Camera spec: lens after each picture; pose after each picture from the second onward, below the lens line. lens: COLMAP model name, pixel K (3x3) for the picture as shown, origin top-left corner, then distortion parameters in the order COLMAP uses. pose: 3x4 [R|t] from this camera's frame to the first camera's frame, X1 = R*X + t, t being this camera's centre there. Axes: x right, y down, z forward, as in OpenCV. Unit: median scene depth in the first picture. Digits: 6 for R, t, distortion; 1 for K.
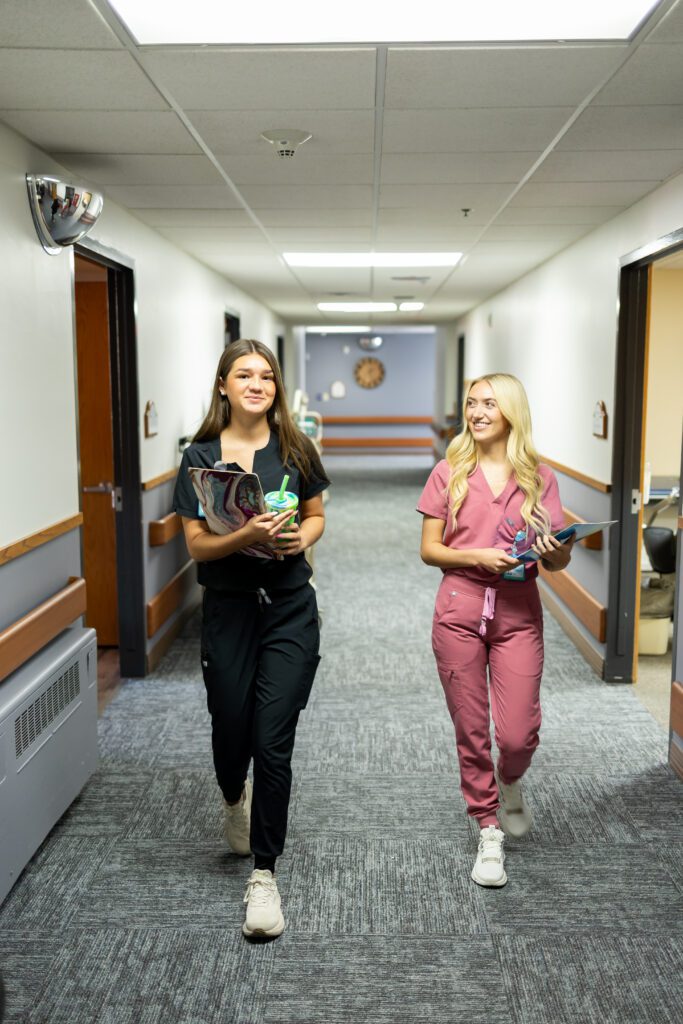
lens RADIAL K [[1012.6, 0, 342.0], [0, 1012.6, 510.3], [0, 0, 1]] dist [-0.028840, 0.000000]
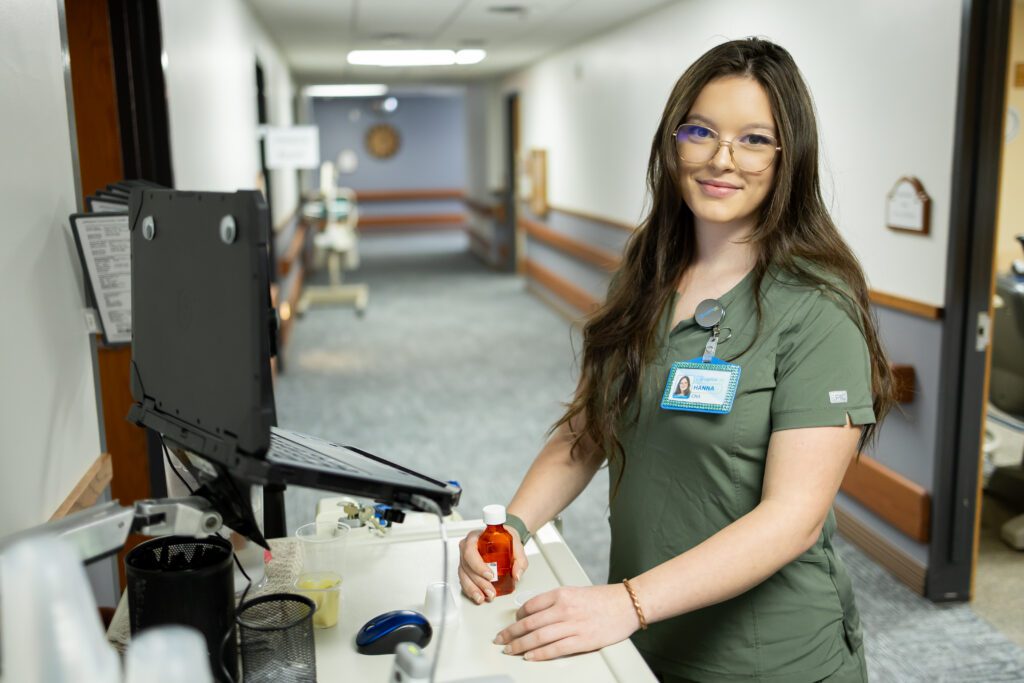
lens RADIAL K [[1012.6, 0, 512.8], [0, 1012.6, 343.6], [0, 0, 1]] dist [-0.028840, 0.000000]
pose [[0.981000, -0.047714, 0.188051, -0.095058], [0.035966, 0.997211, 0.065400, -0.040361], [-0.190647, -0.057394, 0.979979, 0.310160]]
